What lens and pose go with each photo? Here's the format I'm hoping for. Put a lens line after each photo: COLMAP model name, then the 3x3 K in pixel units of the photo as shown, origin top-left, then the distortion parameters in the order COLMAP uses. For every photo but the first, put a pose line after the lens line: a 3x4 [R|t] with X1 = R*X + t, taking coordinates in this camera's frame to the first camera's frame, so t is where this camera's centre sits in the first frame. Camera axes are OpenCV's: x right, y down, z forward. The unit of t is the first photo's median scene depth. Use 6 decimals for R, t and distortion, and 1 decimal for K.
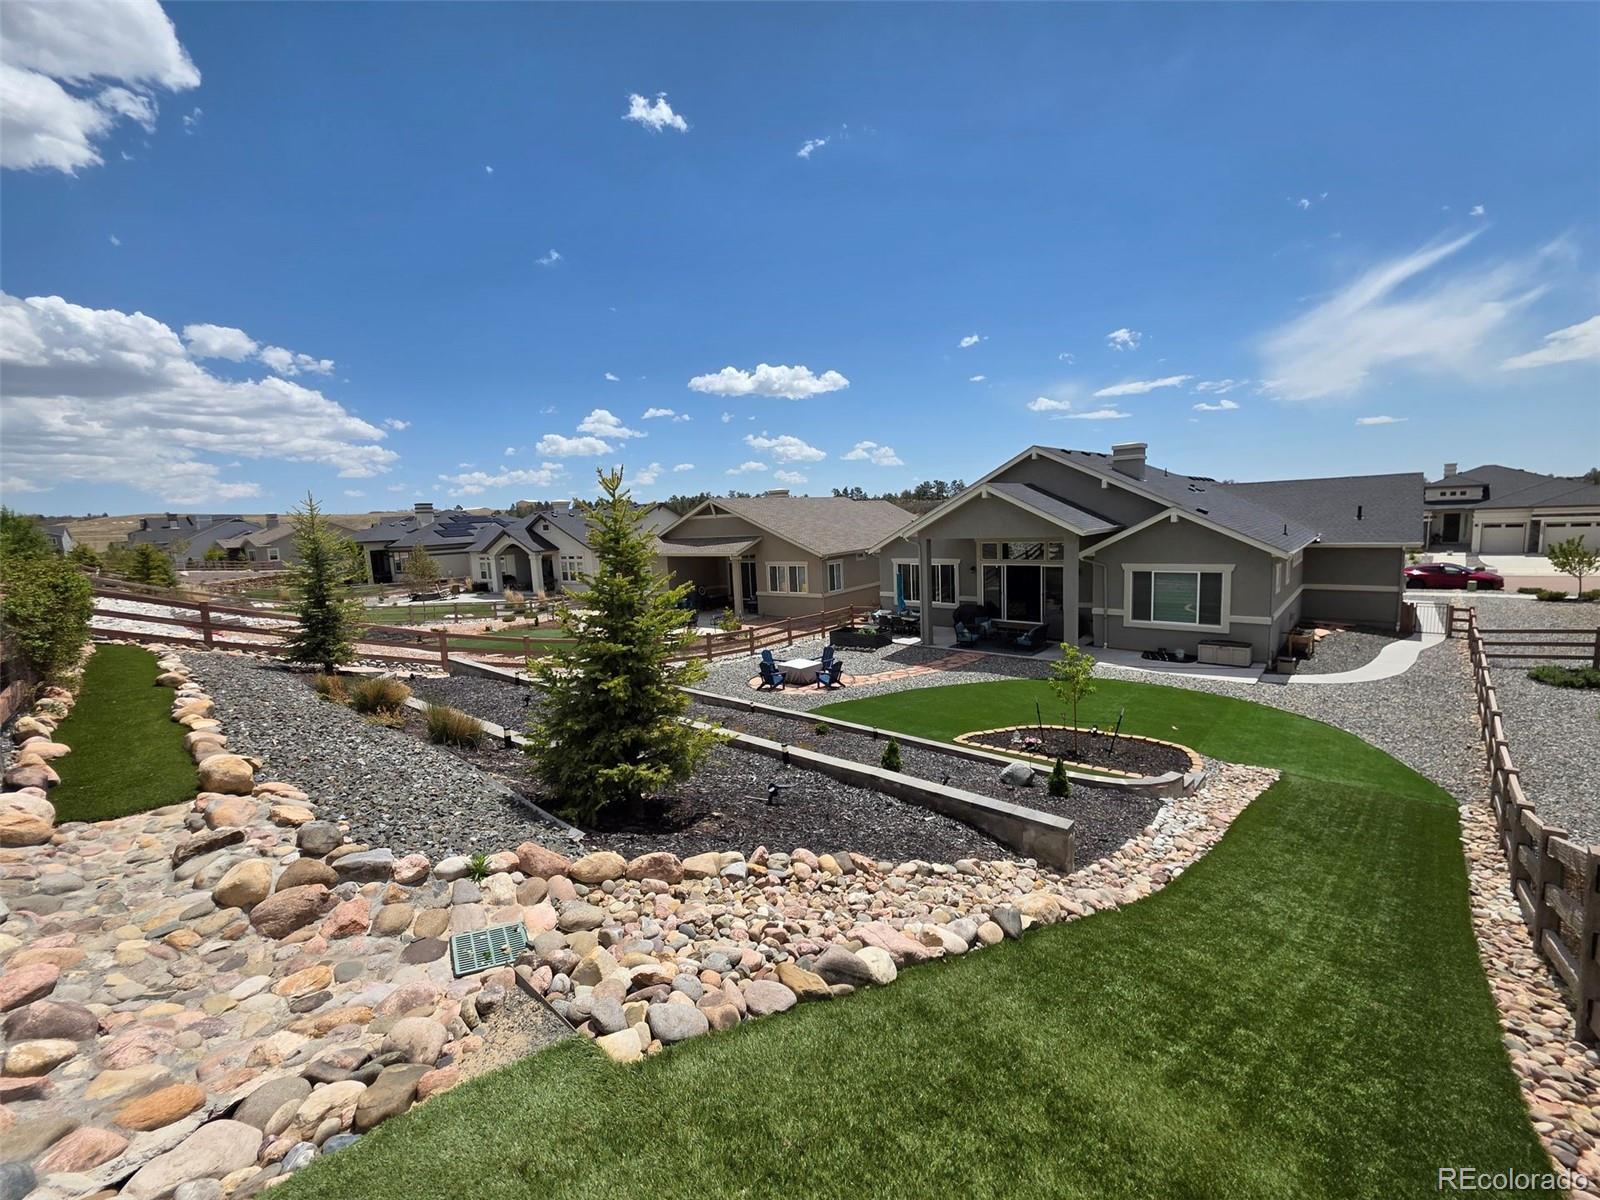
lens RADIAL K [[650.2, 0, 793.9], [0, 650.2, 598.8], [0, 0, 1]] dist [0.000532, -0.000087]
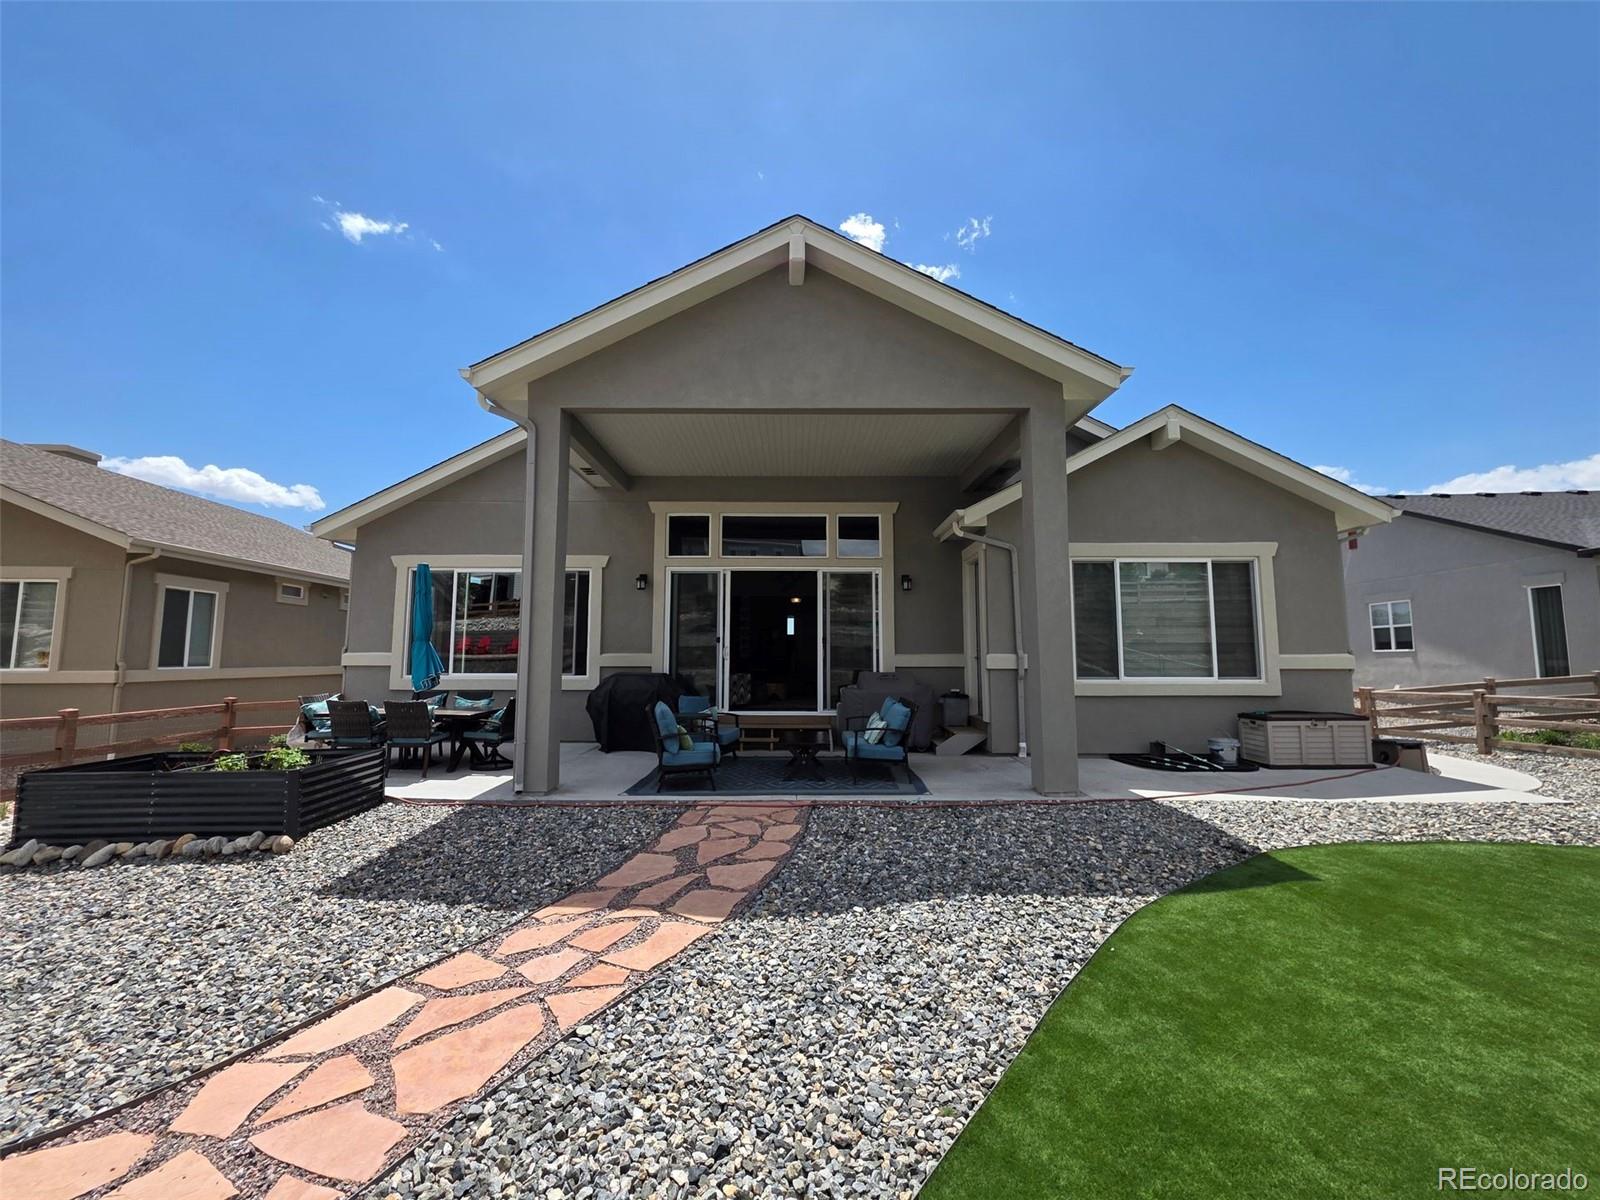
lens RADIAL K [[650.2, 0, 793.9], [0, 650.2, 598.8], [0, 0, 1]] dist [0.000532, -0.000087]
pose [[0.744429, 0.107006, 0.659072, 0.096664], [0.051241, 0.975008, -0.216179, 0.054387], [-0.665733, 0.194702, 0.720341, 0.709822]]
